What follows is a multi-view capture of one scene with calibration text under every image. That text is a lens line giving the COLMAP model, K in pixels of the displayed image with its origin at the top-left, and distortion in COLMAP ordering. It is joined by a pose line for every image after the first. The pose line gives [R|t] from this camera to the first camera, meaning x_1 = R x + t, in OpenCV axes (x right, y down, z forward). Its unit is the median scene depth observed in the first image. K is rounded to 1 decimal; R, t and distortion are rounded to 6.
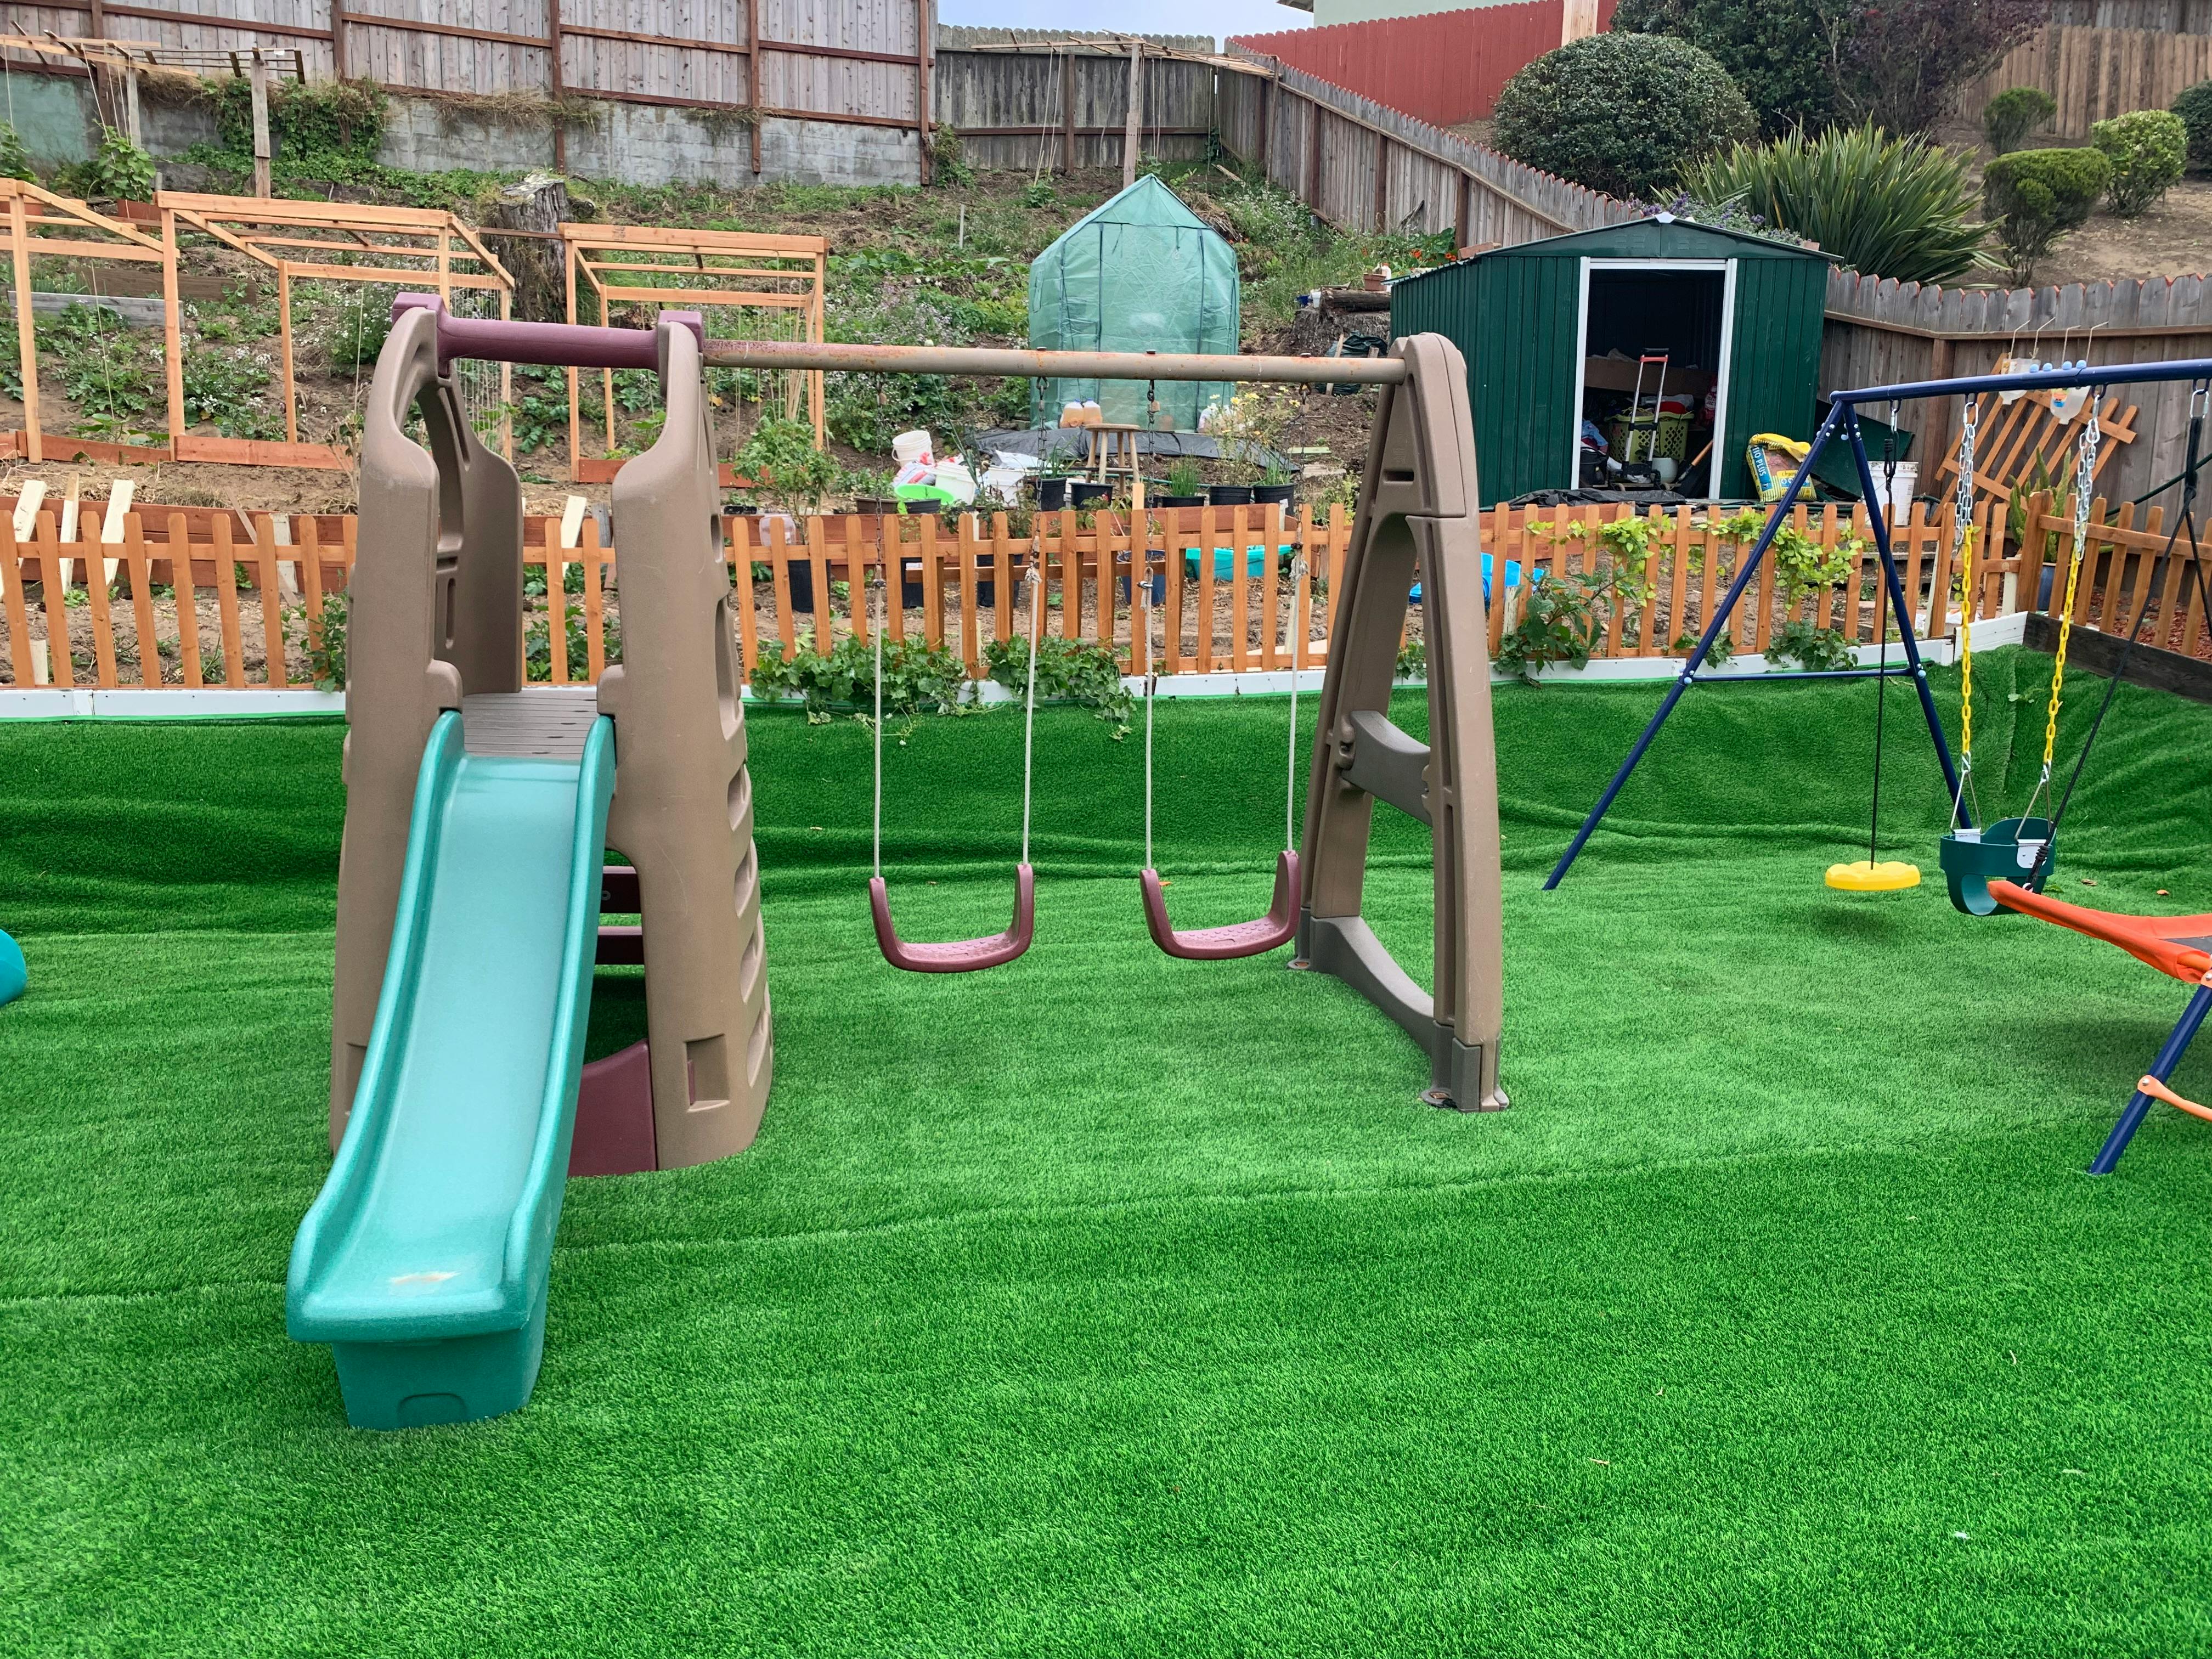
lens RADIAL K [[1699.2, 0, 1097.7], [0, 1699.2, 819.5], [0, 0, 1]] dist [0.013361, -0.005706]
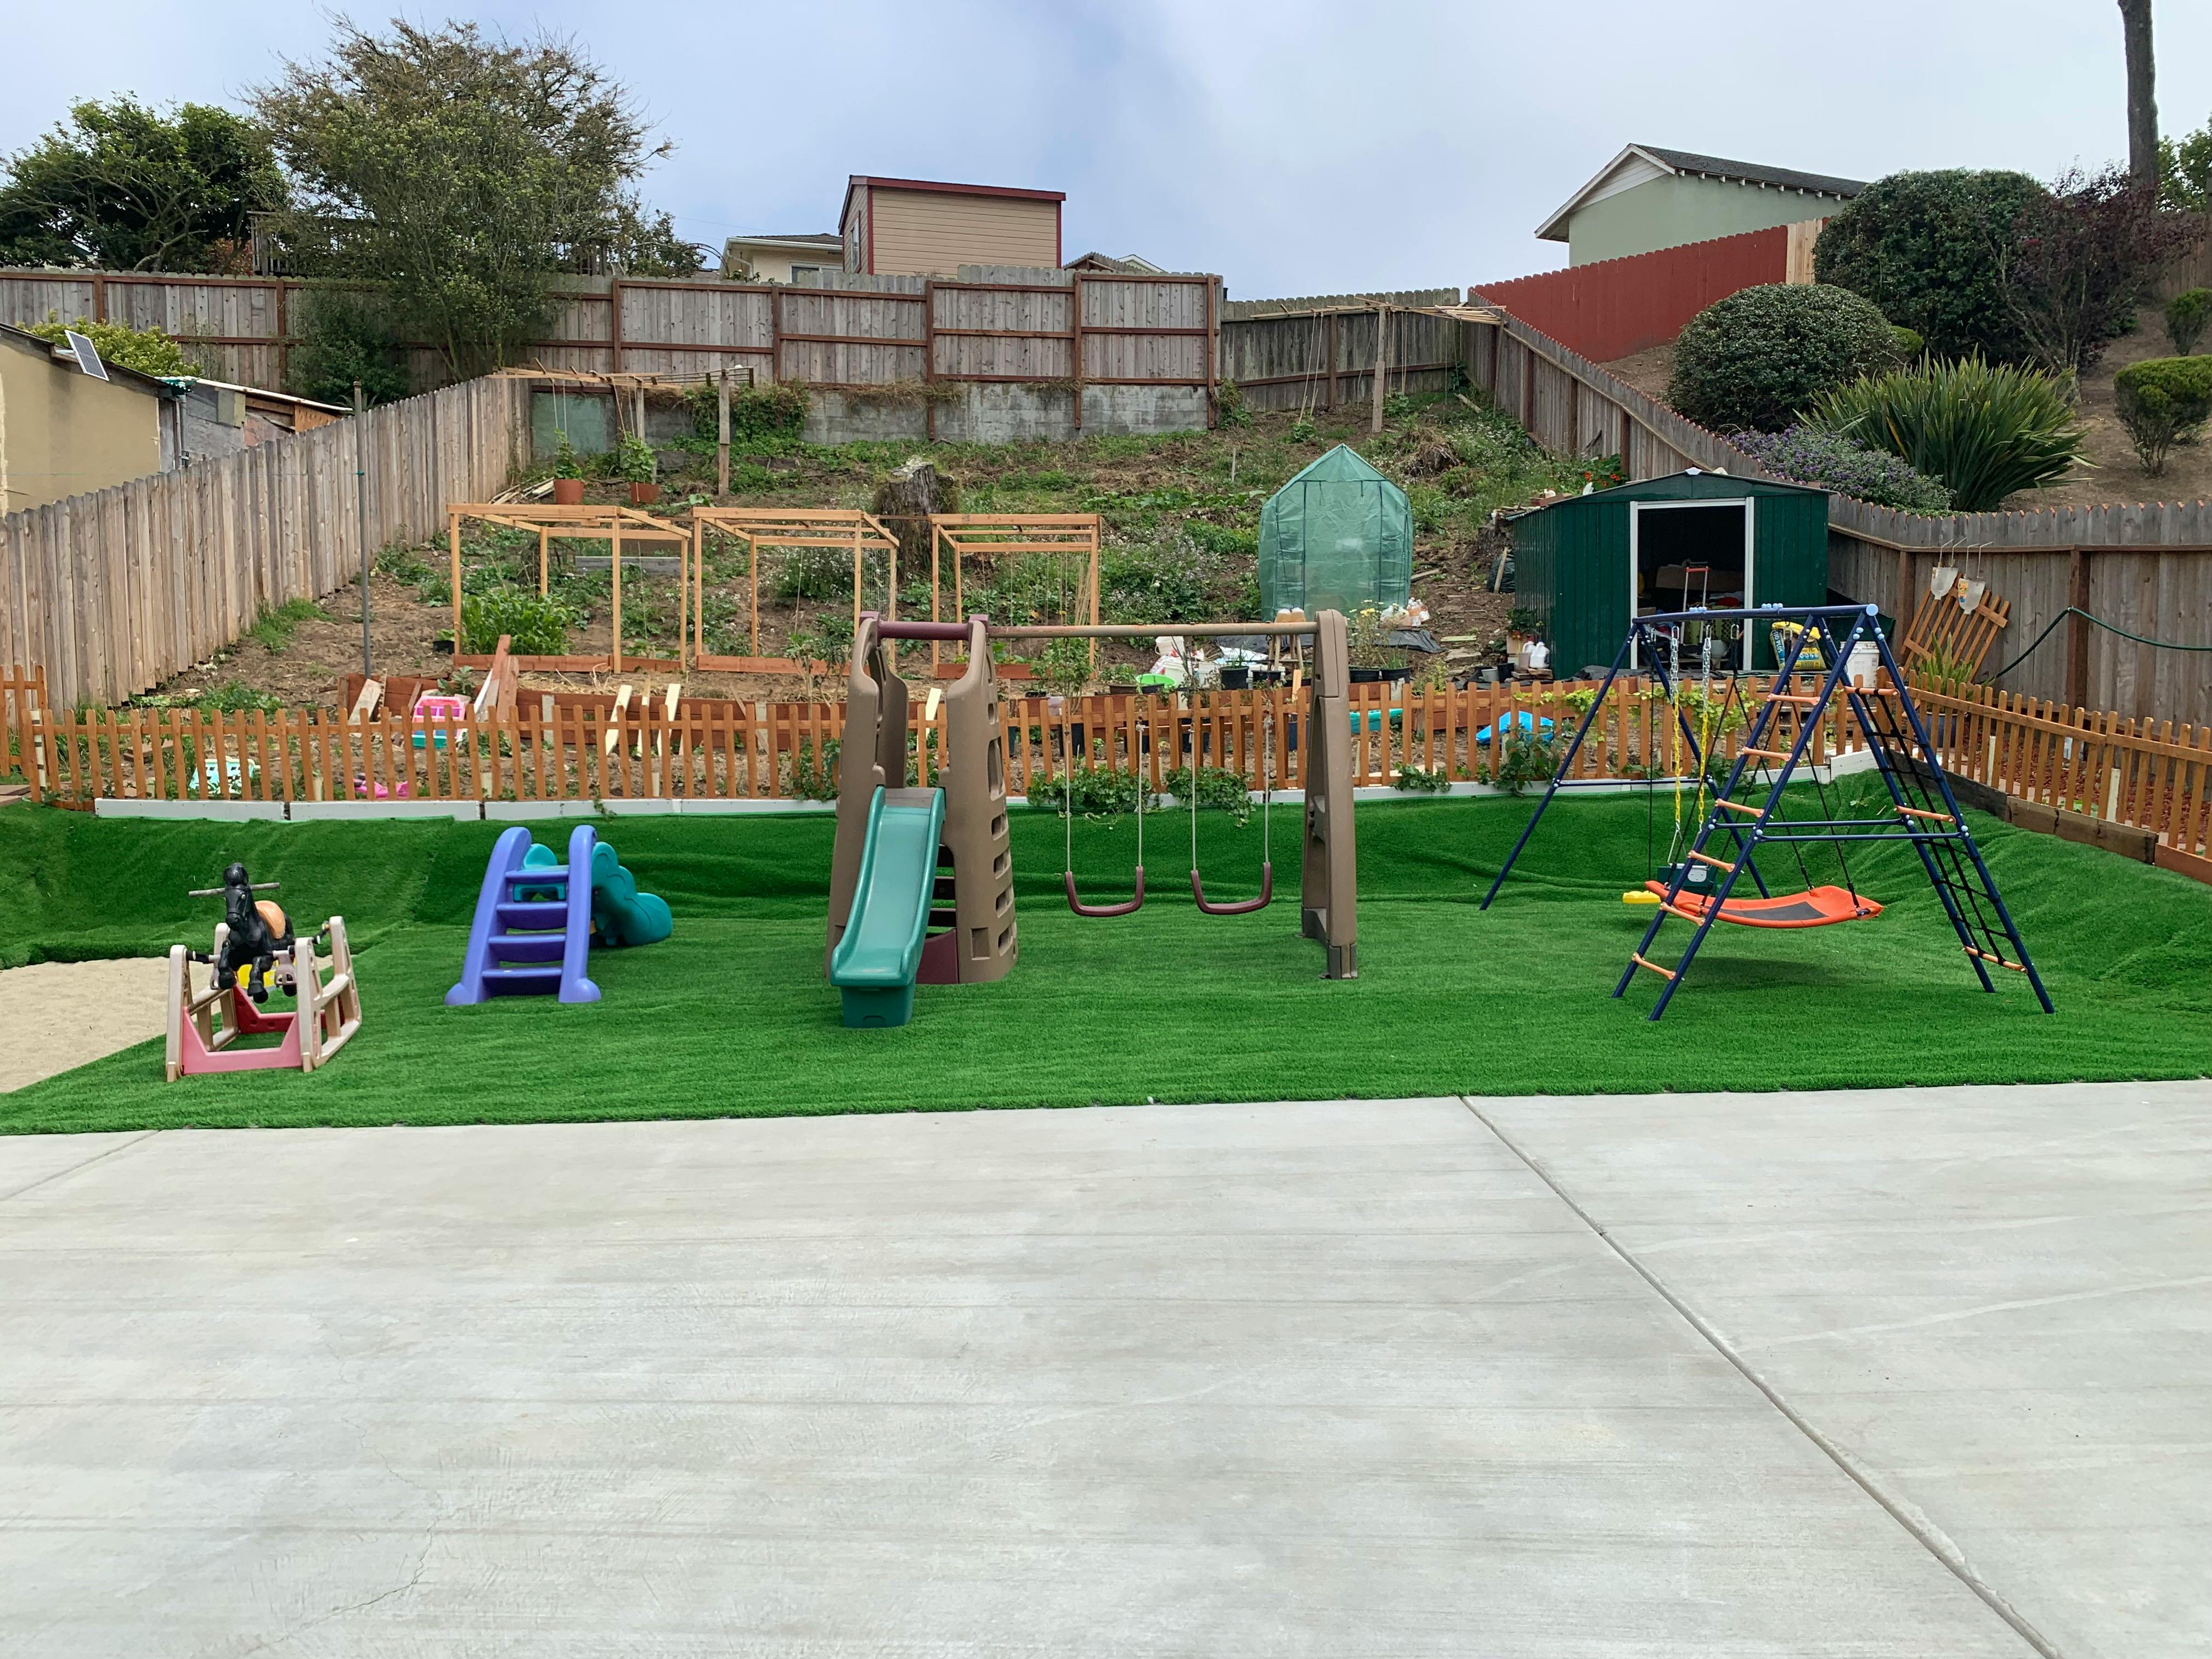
lens RADIAL K [[1699.2, 0, 1106.0], [0, 1699.2, 829.6], [0, 0, 1]] dist [0.013361, -0.005706]
pose [[0.980832, -0.003551, -0.194824, 0.111245], [-0.014164, 0.995890, -0.089459, 0.057287], [0.194341, 0.090504, 0.976750, -0.354107]]
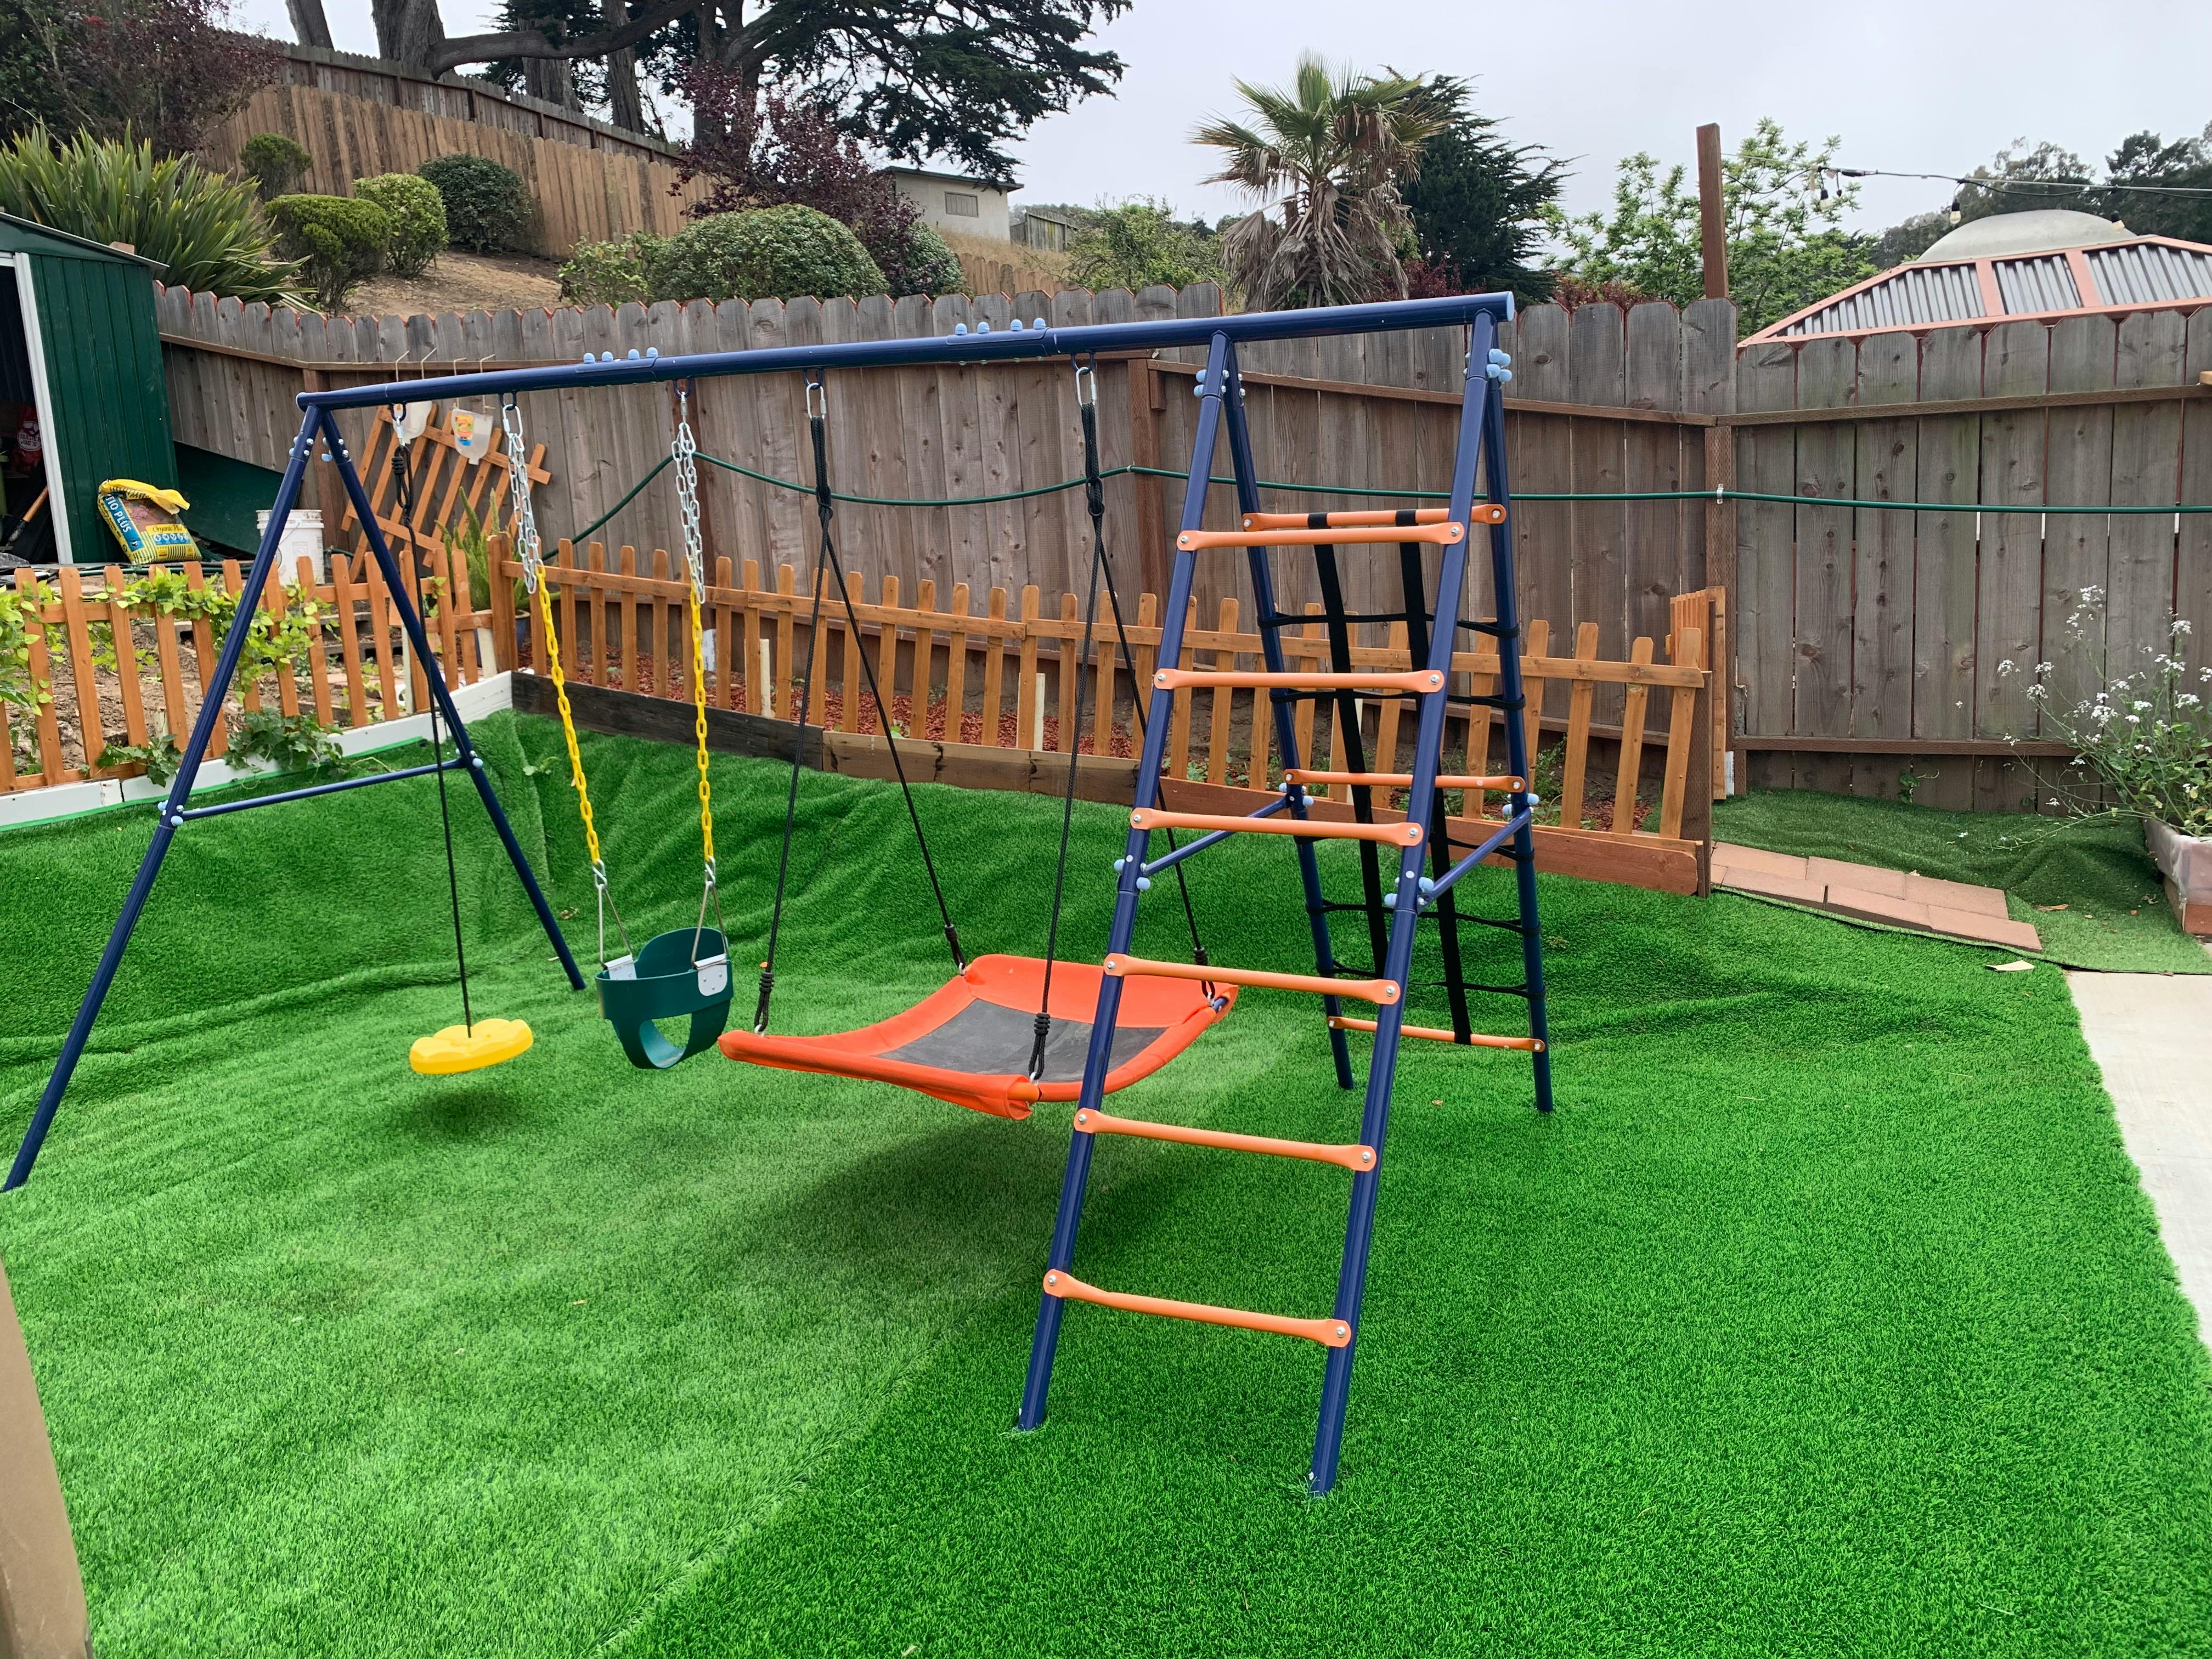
lens RADIAL K [[1699.2, 0, 1092.6], [0, 1699.2, 844.6], [0, 0, 1]] dist [0.013361, -0.005706]
pose [[0.613297, -0.171580, 0.770991, 0.023868], [0.189771, 0.979537, 0.067034, -0.023072], [-0.766717, 0.105200, 0.633308, 0.142535]]
